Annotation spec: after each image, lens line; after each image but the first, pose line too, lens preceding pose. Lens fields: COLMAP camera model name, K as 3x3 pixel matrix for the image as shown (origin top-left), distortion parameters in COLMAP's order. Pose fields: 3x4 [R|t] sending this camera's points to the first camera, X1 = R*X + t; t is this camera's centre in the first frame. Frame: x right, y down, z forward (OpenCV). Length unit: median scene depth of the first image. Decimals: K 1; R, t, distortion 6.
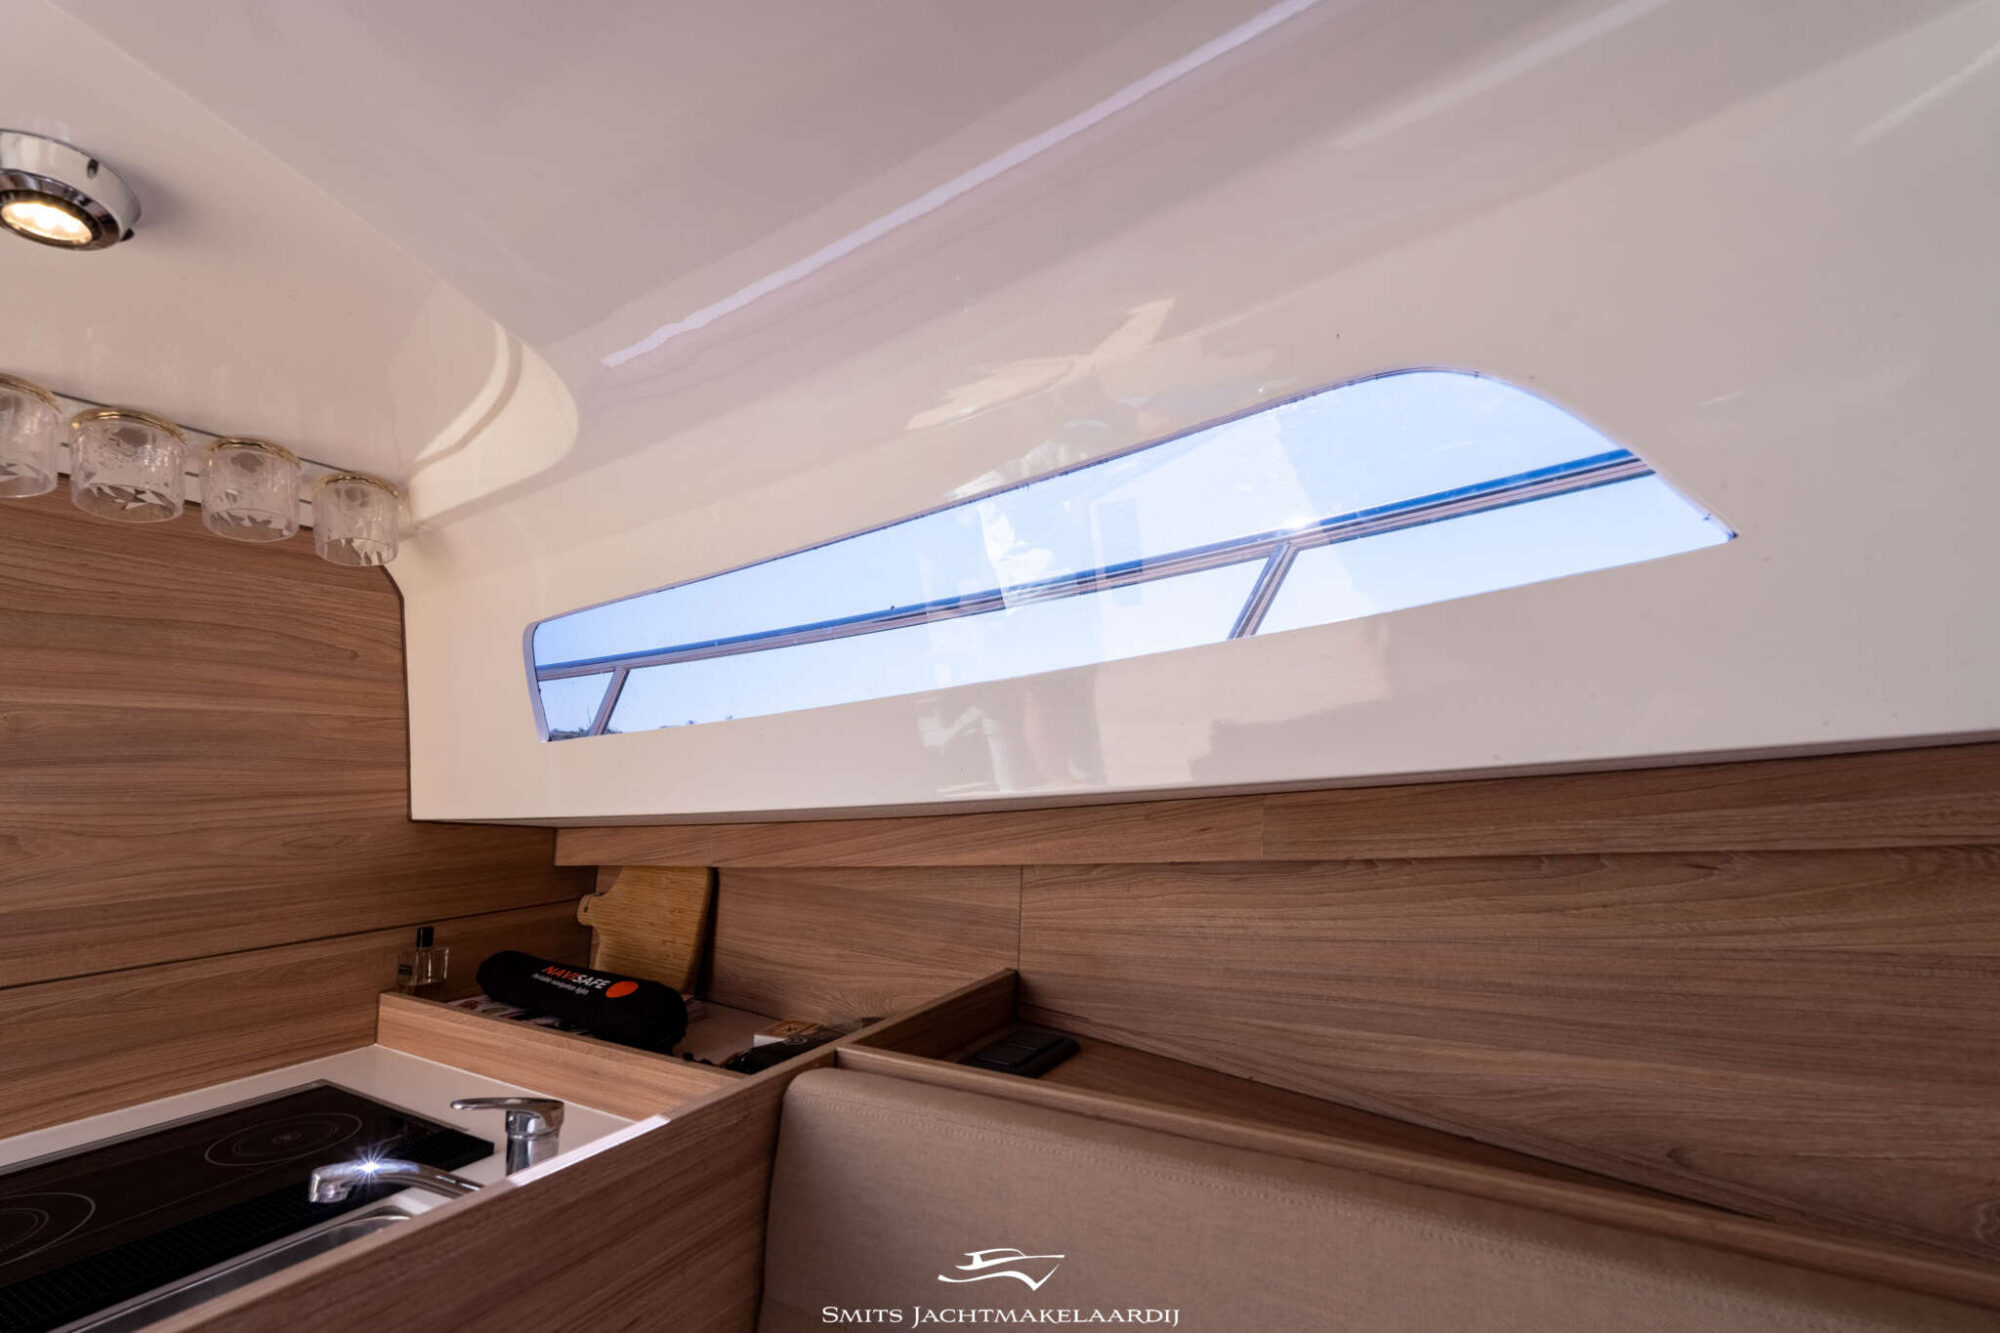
lens RADIAL K [[882.8, 0, 1003.3], [0, 882.8, 668.4], [0, 0, 1]] dist [-0.003007, -0.000043]
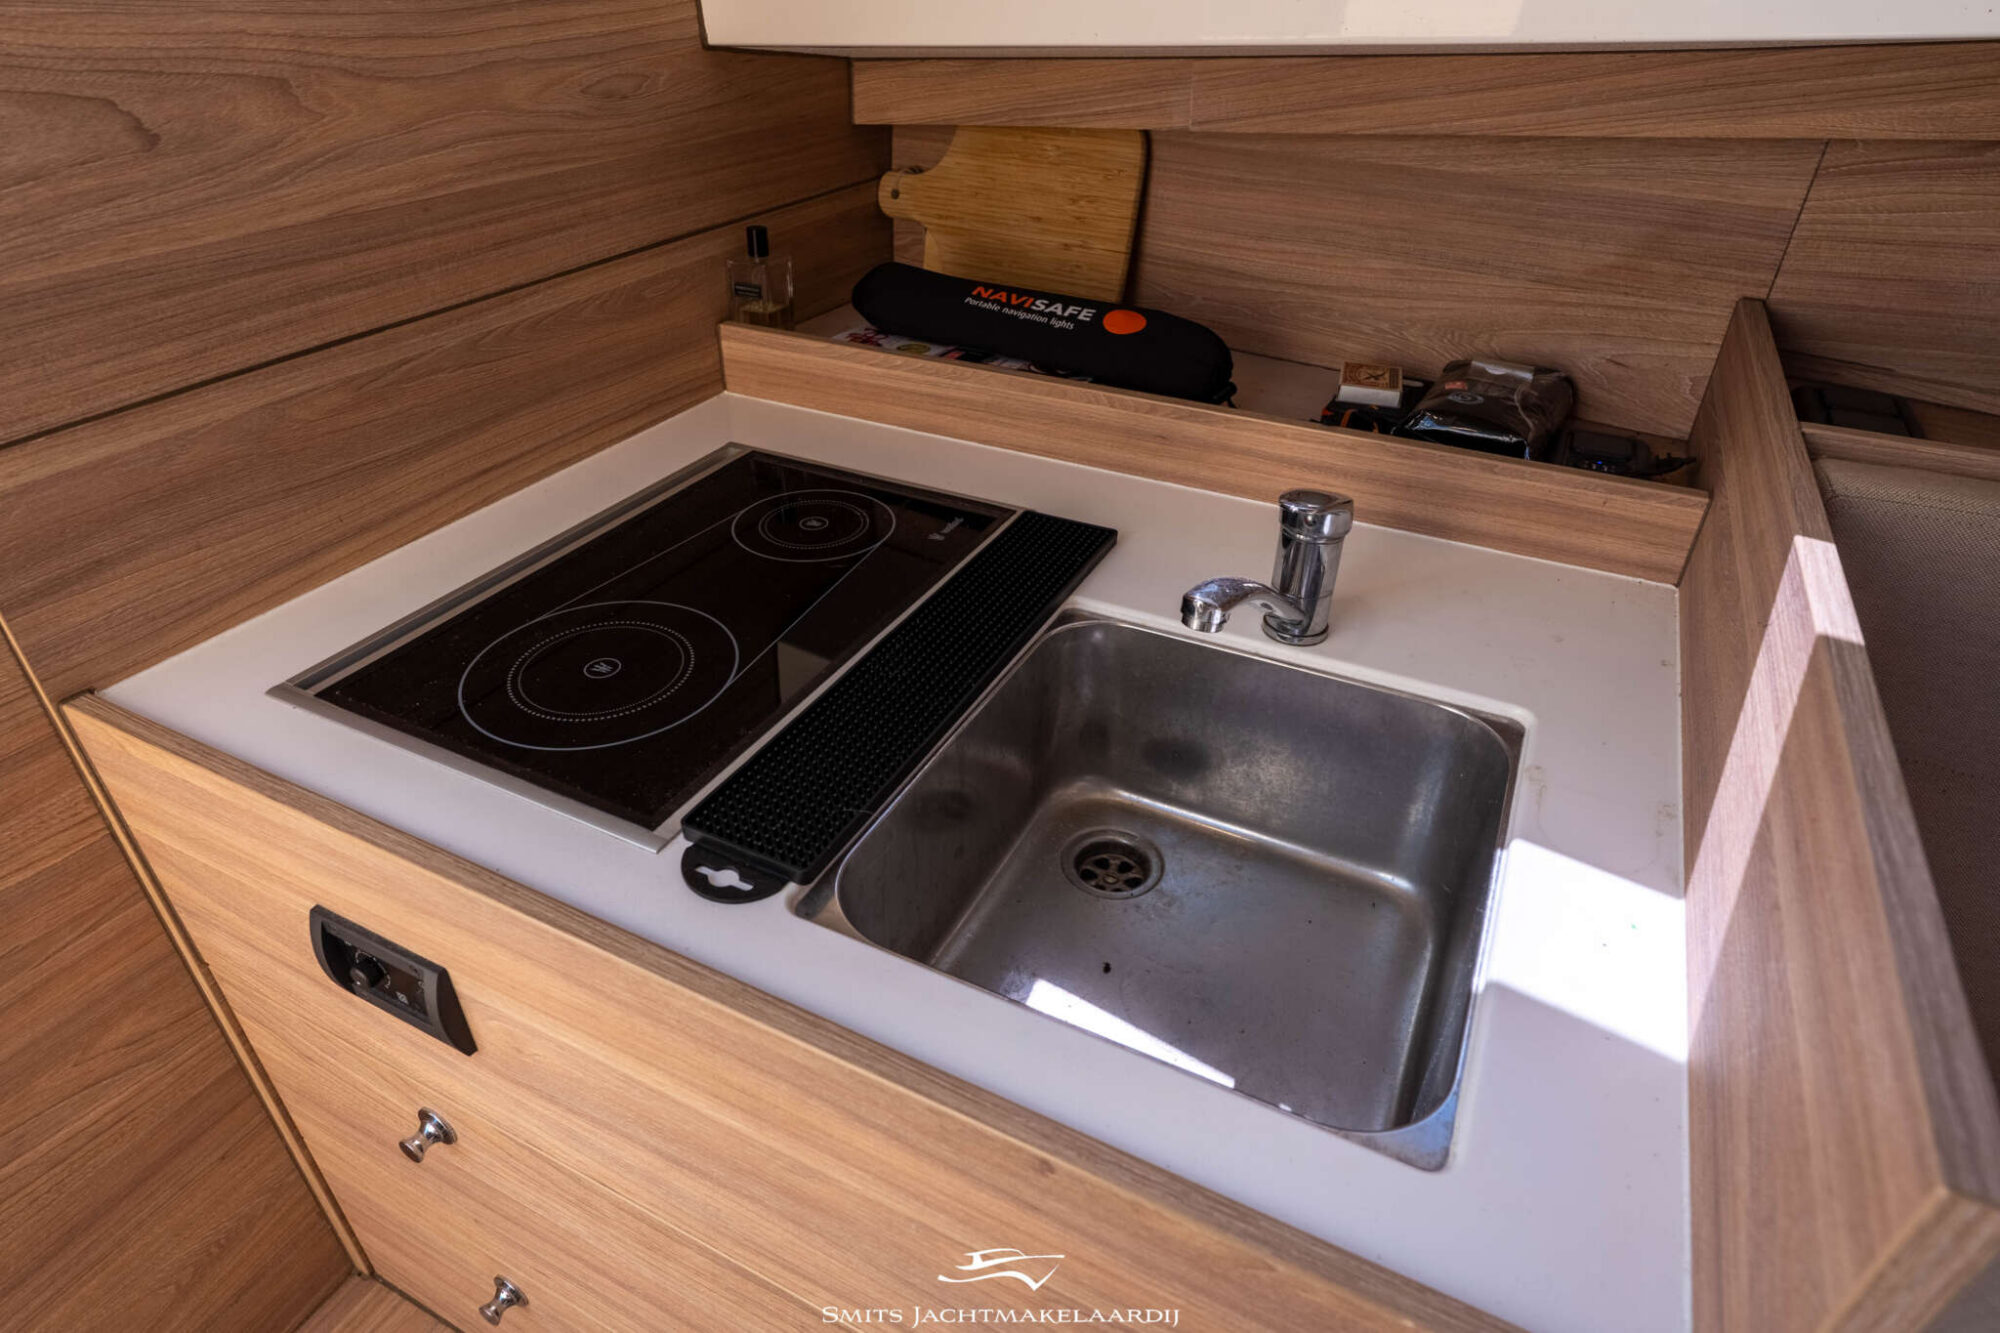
lens RADIAL K [[1113.5, 0, 1000.0], [0, 1113.5, 666.5], [0, 0, 1]] dist [0.001310, -0.001725]
pose [[0.999148, -0.012830, 0.039229, -0.612883], [-0.014928, 0.773783, 0.633275, 0.017169], [-0.038480, -0.633321, 0.772932, 0.155192]]
